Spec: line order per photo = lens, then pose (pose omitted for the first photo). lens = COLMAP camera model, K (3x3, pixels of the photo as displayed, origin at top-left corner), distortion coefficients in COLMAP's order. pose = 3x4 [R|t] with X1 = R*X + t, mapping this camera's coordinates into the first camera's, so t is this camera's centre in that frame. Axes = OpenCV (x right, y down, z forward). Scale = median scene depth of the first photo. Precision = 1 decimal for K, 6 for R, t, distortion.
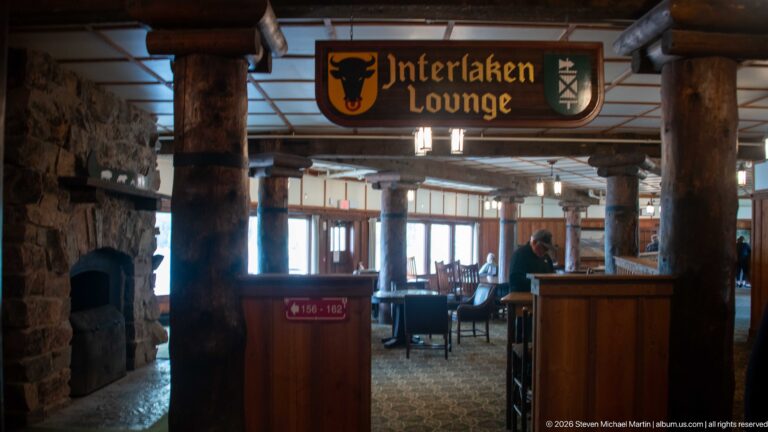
lens RADIAL K [[612.0, 0, 388.5], [0, 612.0, 217.3], [0, 0, 1]] dist [-0.106709, 0.030444]
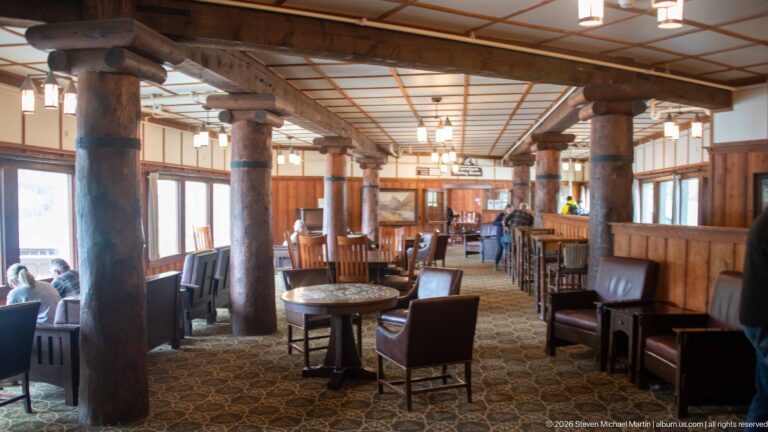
lens RADIAL K [[612.0, 0, 377.8], [0, 612.0, 215.4], [0, 0, 1]] dist [-0.106709, 0.030444]
pose [[0.877853, -0.017376, 0.478615, -0.112402], [-0.009949, 0.998464, 0.054498, 0.008675], [-0.478827, -0.052603, 0.876332, 0.229470]]
